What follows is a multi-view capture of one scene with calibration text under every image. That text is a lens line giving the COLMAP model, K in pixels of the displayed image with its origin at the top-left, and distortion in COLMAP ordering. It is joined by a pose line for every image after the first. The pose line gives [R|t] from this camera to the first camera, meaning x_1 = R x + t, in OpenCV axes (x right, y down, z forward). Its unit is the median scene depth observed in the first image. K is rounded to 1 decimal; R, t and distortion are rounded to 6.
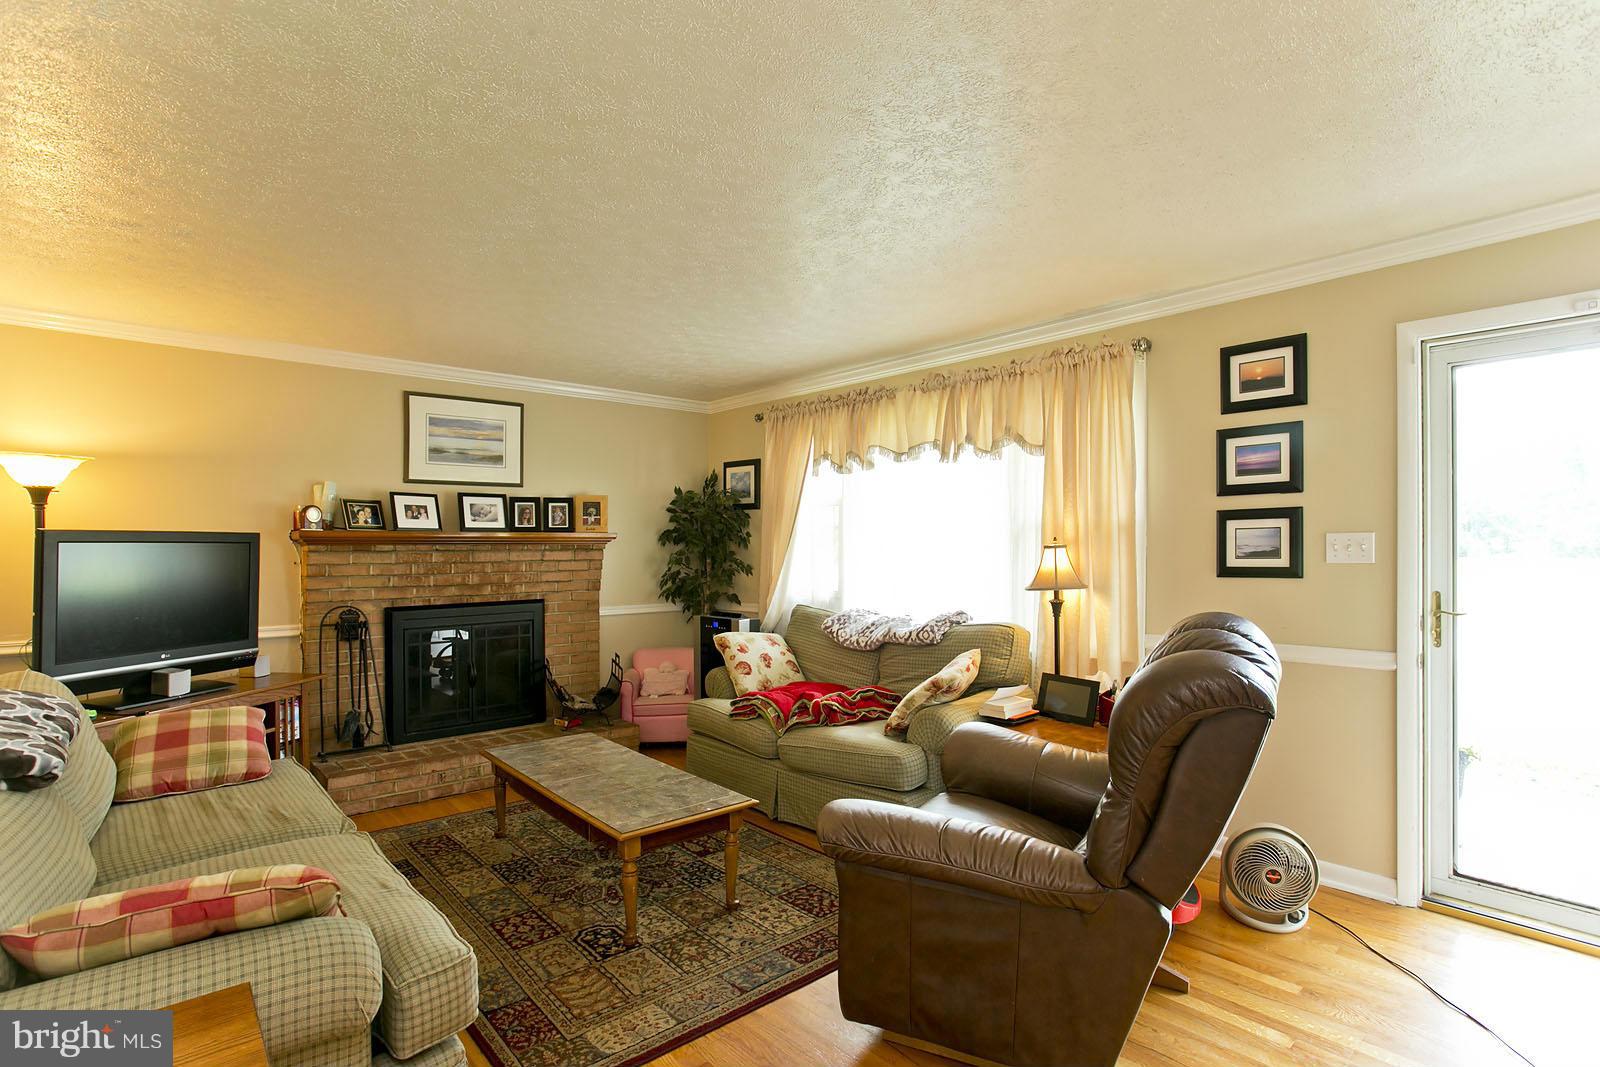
lens RADIAL K [[828.2, 0, 800.0], [0, 828.2, 533.5], [0, 0, 1]] dist [-0.001135, -0.000139]
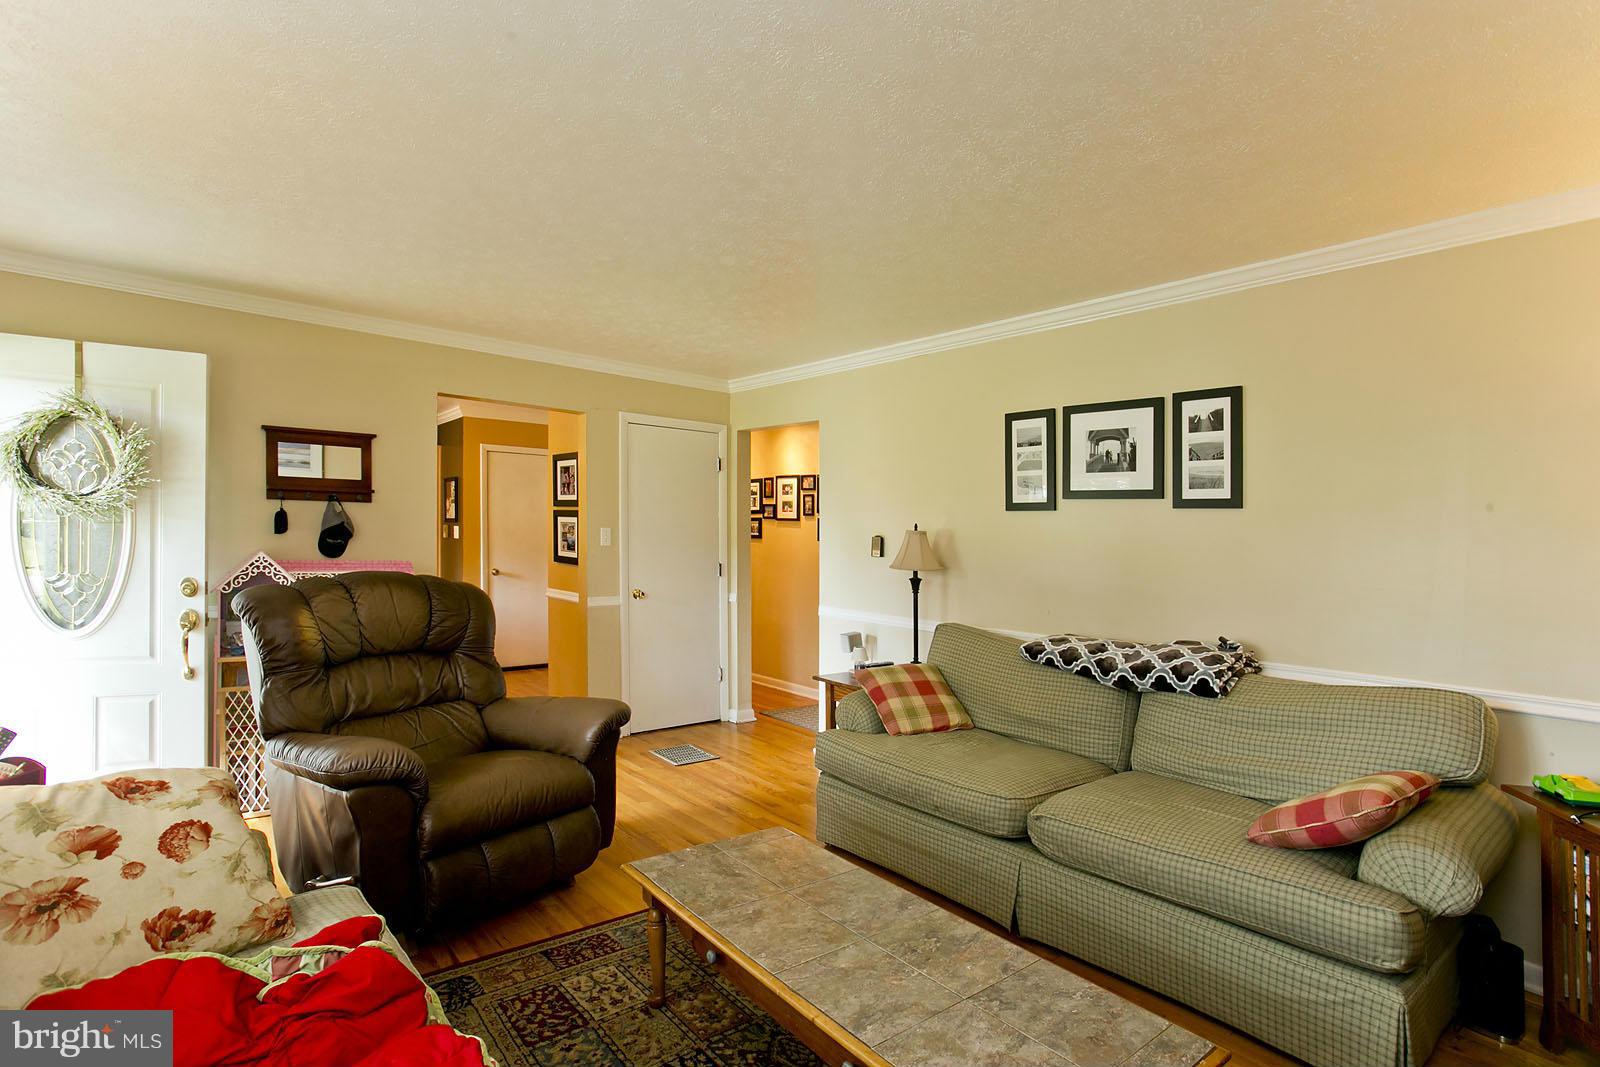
lens RADIAL K [[795.3, 0, 839.4], [0, 795.3, 520.0], [0, 0, 1]] dist [-0.000333, 0.000582]
pose [[-0.999503, -0.020502, -0.023950, -0.144774], [-0.019850, 0.999434, -0.027151, 0.009539], [0.024493, -0.026662, -0.999344, 1.131533]]
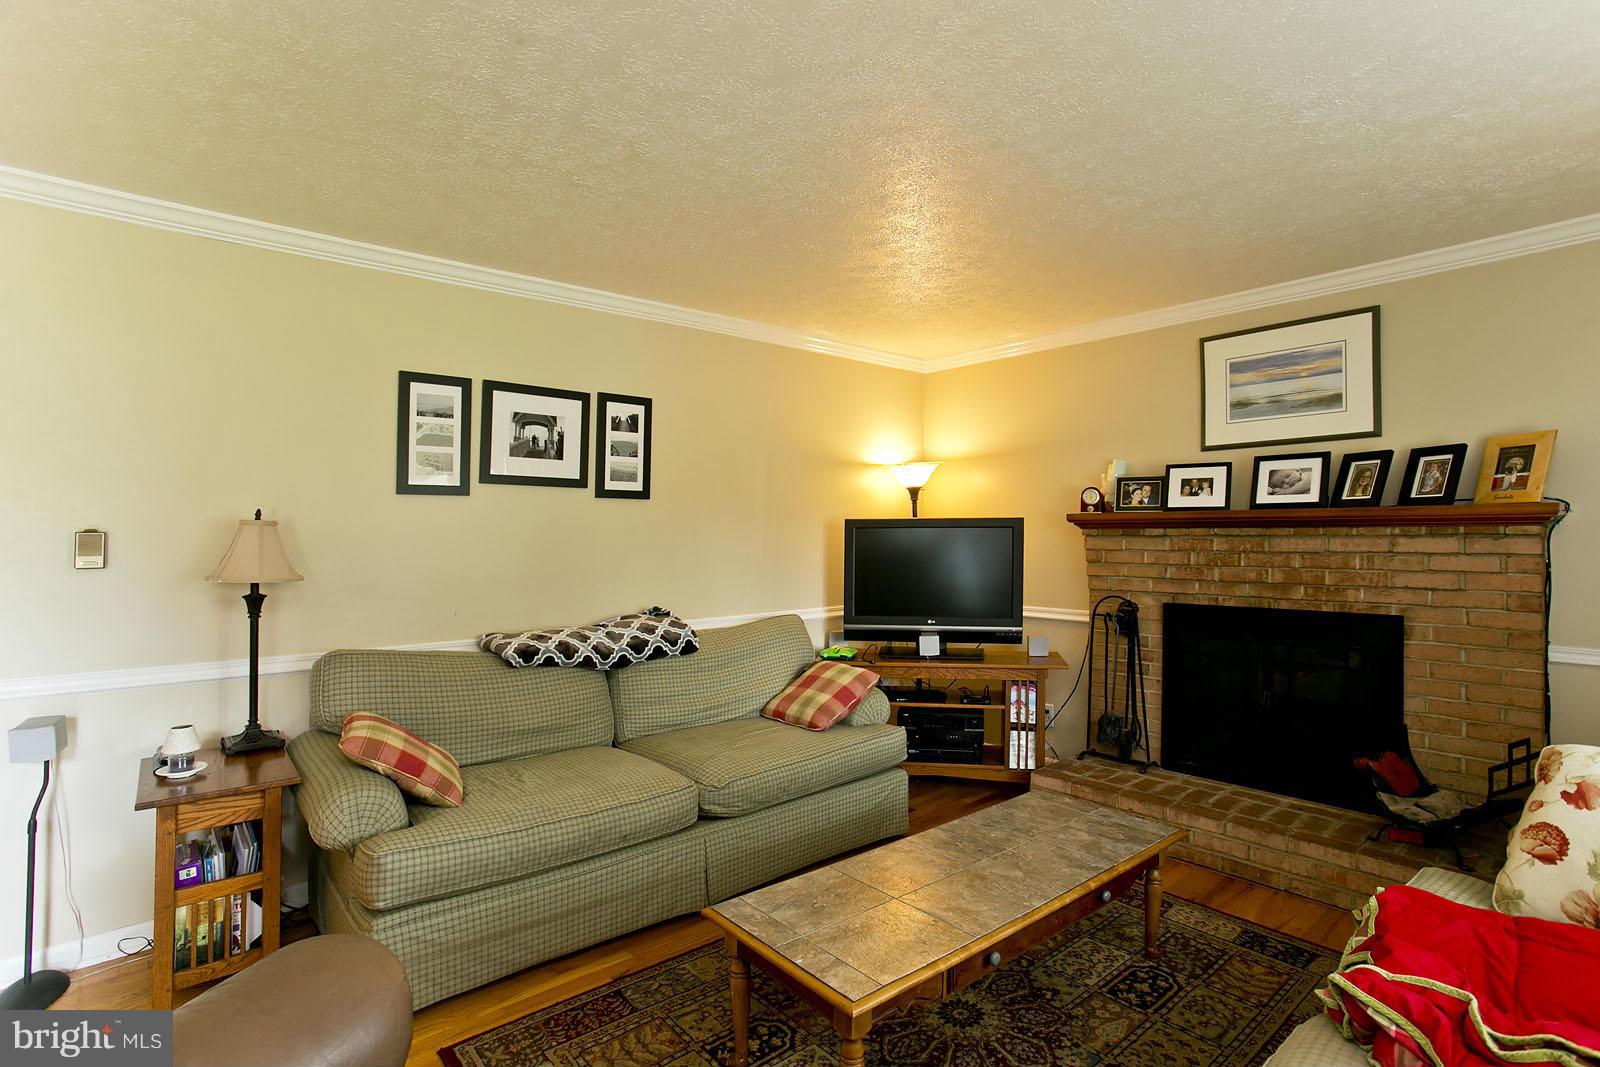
lens RADIAL K [[787.6, 0, 793.8], [0, 787.6, 499.8], [0, 0, 1]] dist [-0.041982, 0.013646]
pose [[-0.019246, -0.038568, -0.999071, 0.299628], [0.017294, 0.999093, -0.038902, 0.009100], [0.999665, -0.018027, -0.018561, 0.634321]]
